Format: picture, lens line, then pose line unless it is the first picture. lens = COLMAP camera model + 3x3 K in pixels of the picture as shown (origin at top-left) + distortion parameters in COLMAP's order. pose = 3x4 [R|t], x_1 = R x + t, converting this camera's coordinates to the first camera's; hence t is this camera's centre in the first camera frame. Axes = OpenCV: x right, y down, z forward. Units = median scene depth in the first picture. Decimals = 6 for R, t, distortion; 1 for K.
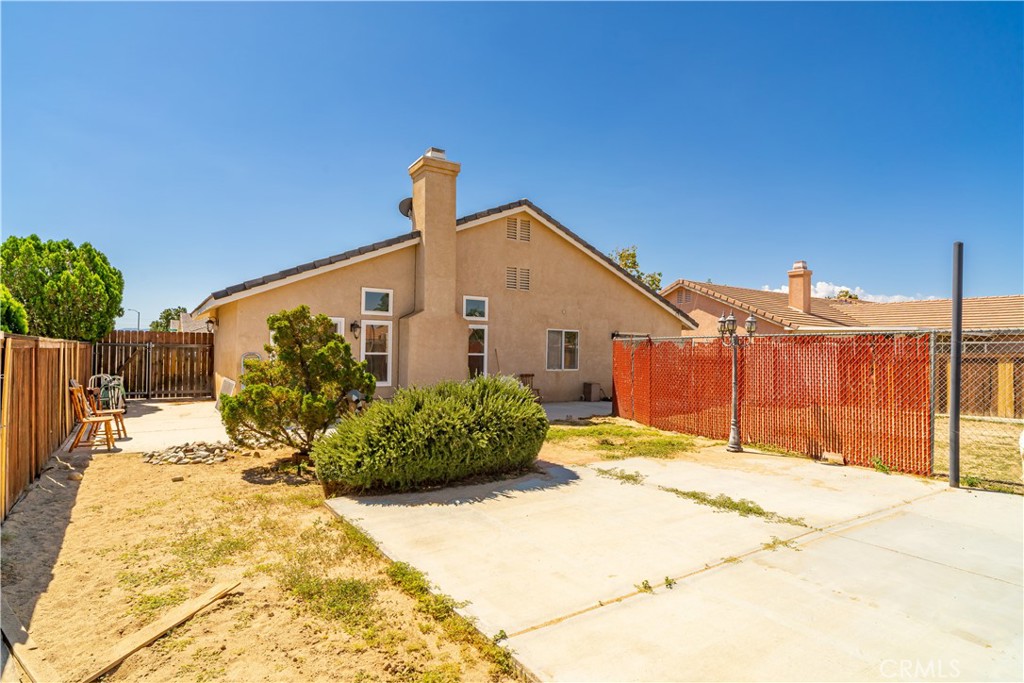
lens RADIAL K [[530.3, 0, 503.5], [0, 530.3, 346.2], [0, 0, 1]] dist [-0.009342, 0.001900]
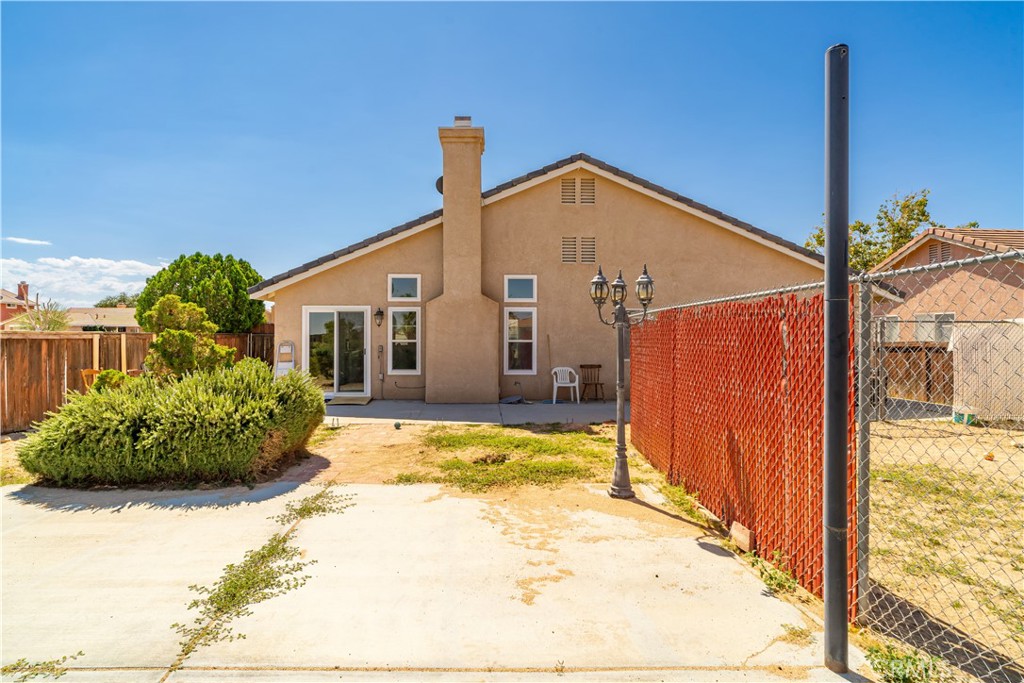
lens RADIAL K [[530.3, 0, 512.3], [0, 530.3, 334.4], [0, 0, 1]] dist [-0.009342, 0.001900]
pose [[0.852078, -0.013827, -0.523231, 0.435251], [0.014568, 0.999890, -0.002699, 0.007160], [0.523211, -0.005323, 0.852186, 0.271928]]
